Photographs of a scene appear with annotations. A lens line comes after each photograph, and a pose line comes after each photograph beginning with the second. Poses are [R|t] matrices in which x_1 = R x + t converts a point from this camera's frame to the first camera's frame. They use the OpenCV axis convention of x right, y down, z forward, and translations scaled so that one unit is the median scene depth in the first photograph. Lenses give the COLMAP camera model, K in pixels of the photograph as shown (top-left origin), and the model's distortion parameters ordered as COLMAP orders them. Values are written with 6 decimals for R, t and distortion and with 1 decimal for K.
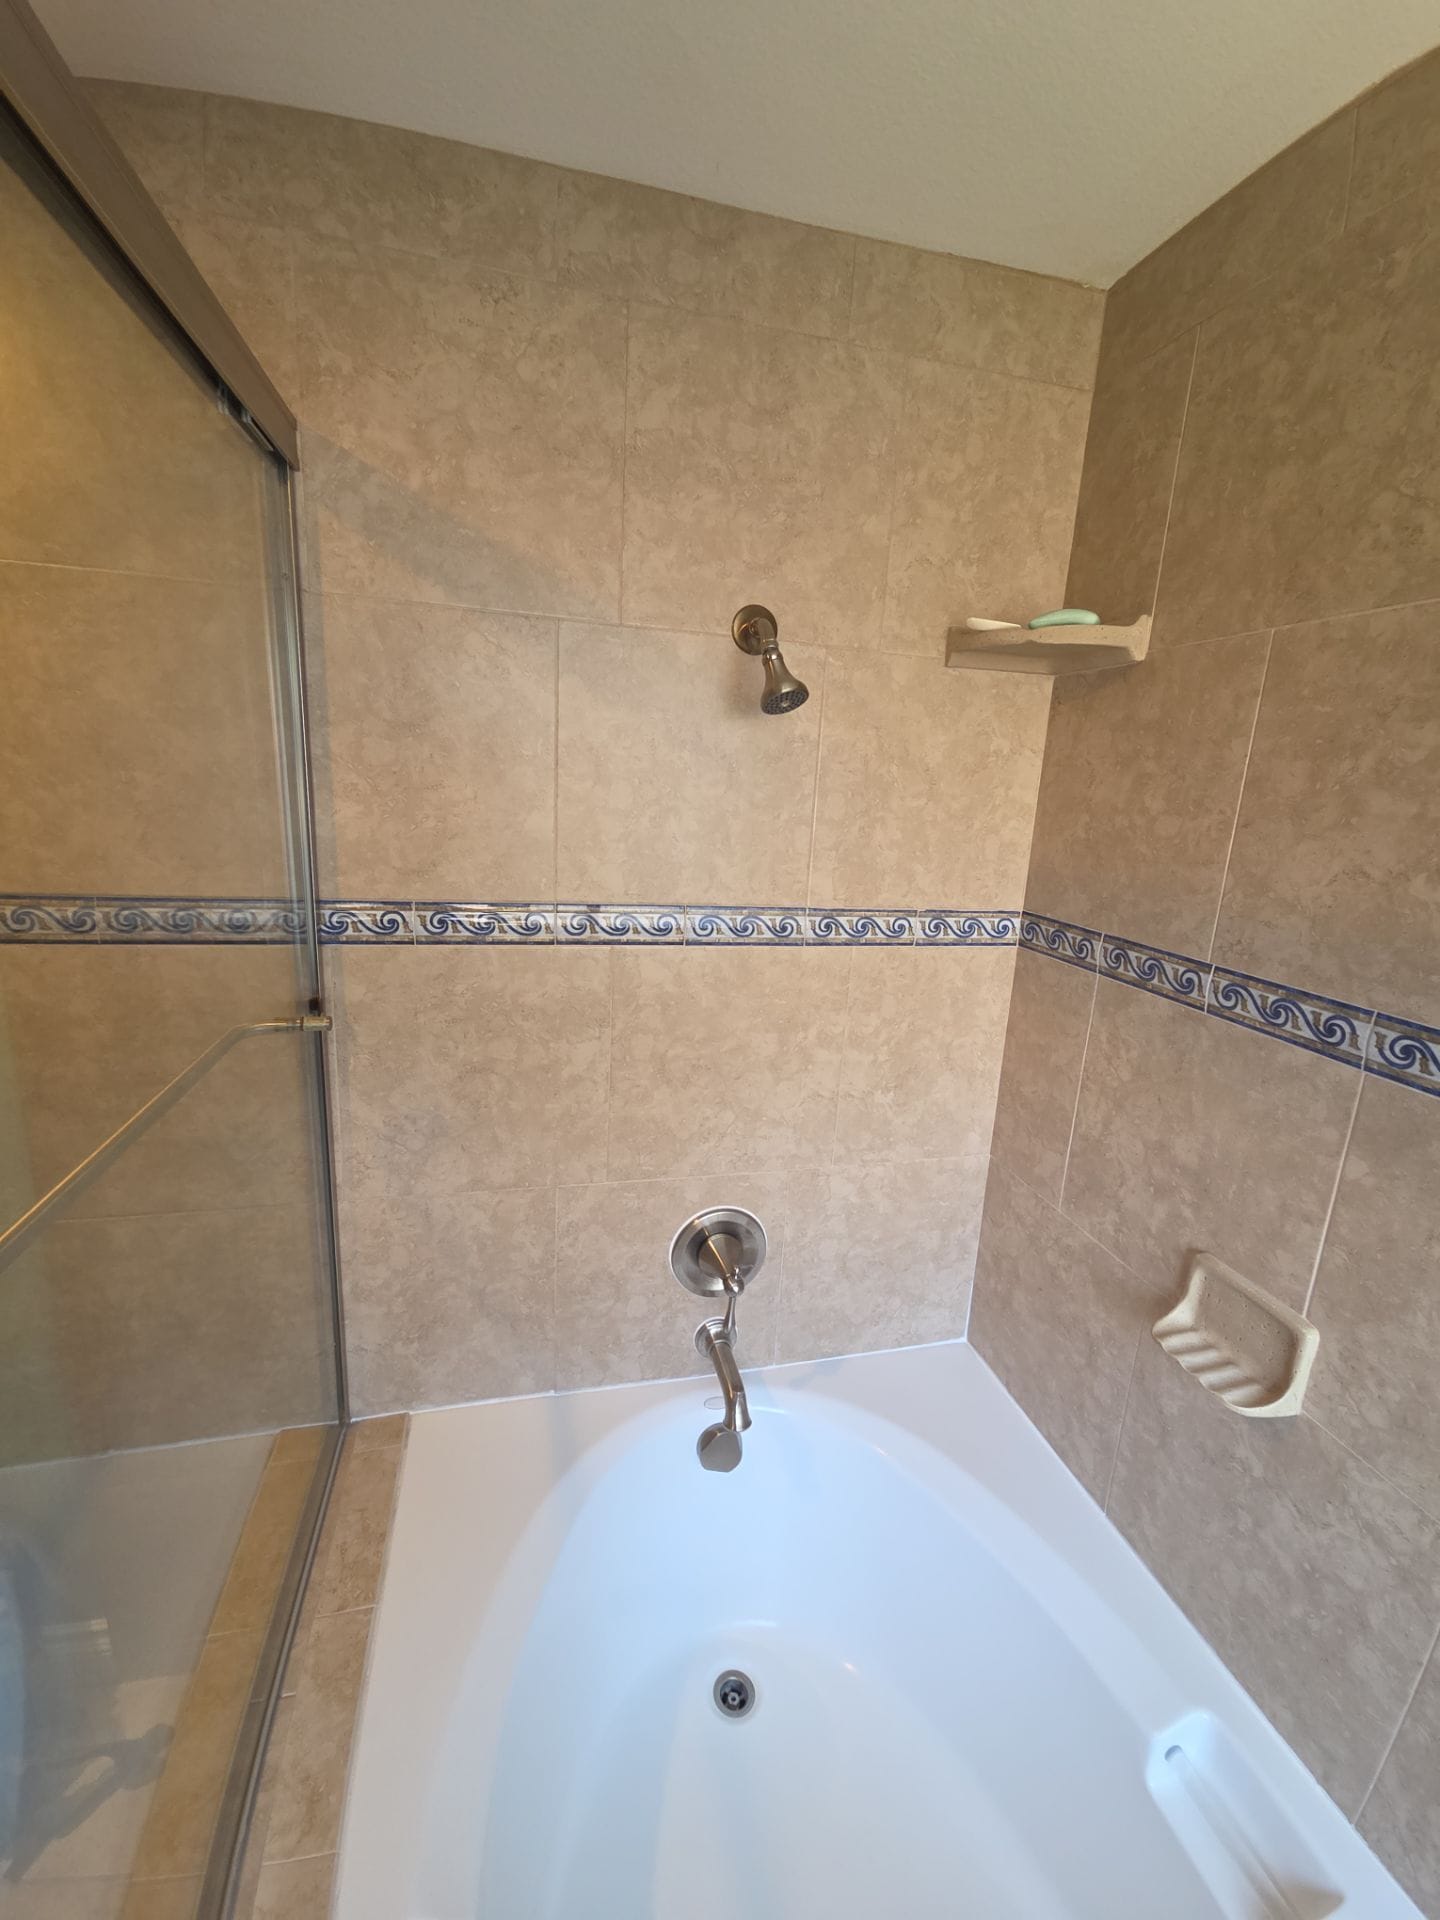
lens RADIAL K [[770.5, 0, 719.9], [0, 770.5, 955.4], [0, 0, 1]] dist [0.009027, -0.013381]
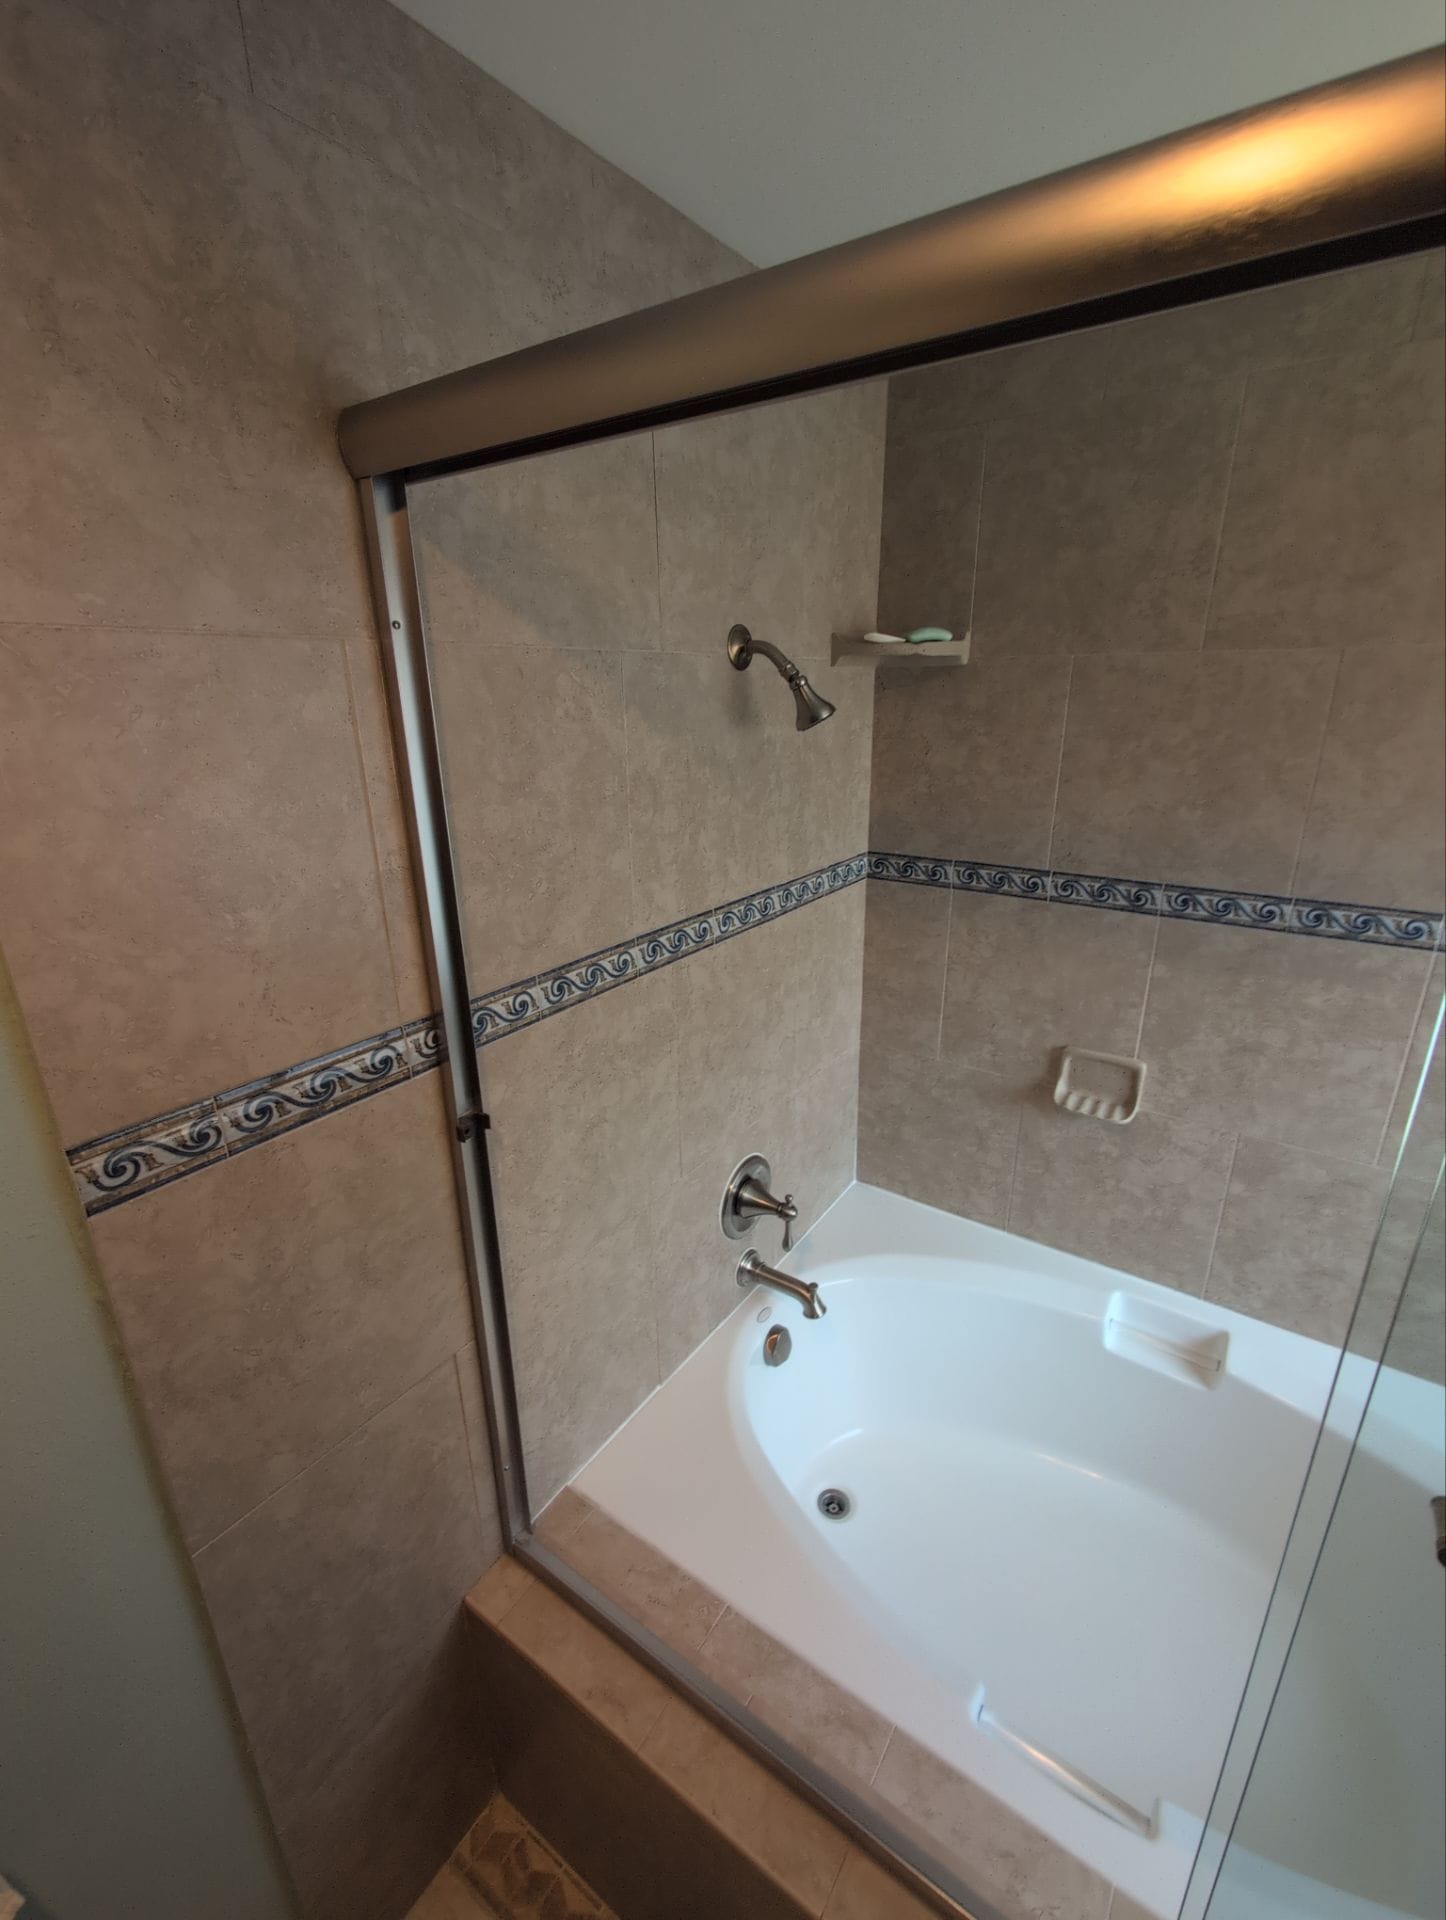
lens RADIAL K [[808.1, 0, 716.9], [0, 808.1, 964.4], [0, 0, 1]] dist [-0.002465, -0.009742]
pose [[0.753560, -0.271392, 0.598743, -0.820552], [0.196755, 0.962164, 0.188490, -0.224758], [-0.627243, -0.024232, 0.778446, 0.132009]]
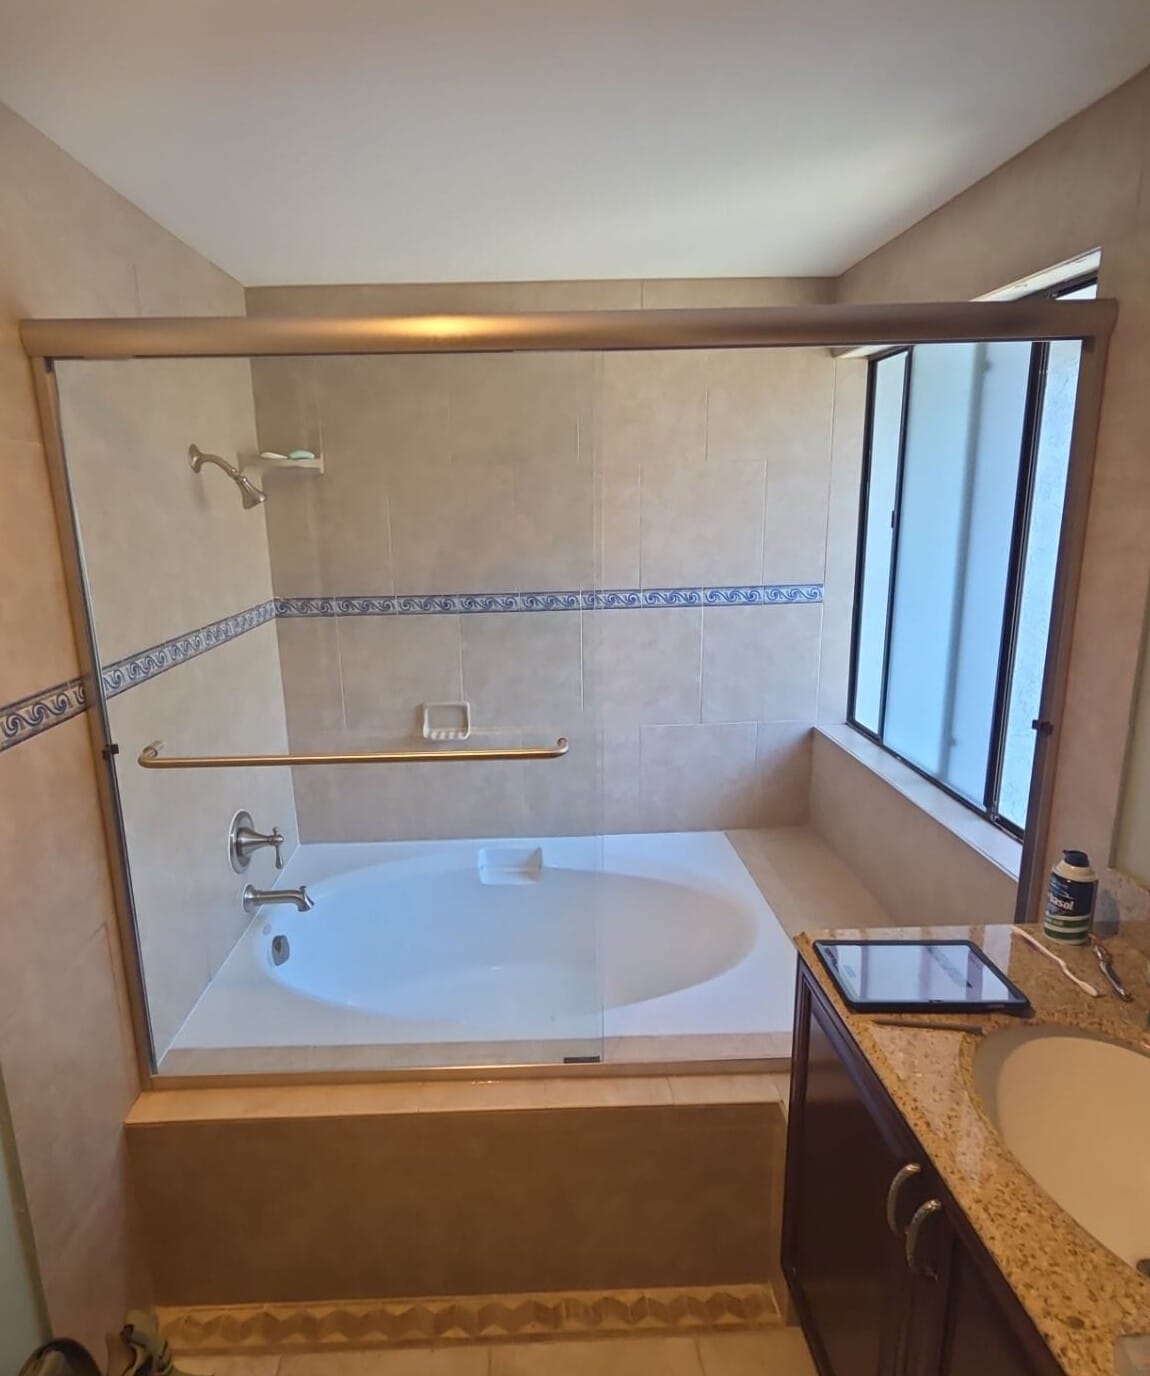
lens RADIAL K [[807.1, 0, 533.8], [0, 807.1, 685.7], [0, 0, 1]] dist [-0.002040, -0.000542]
pose [[0.218632, -0.273384, 0.936729, -1.682820], [0.249304, 0.943744, 0.217244, -0.158007], [-0.943423, 0.186034, 0.274489, -0.102946]]
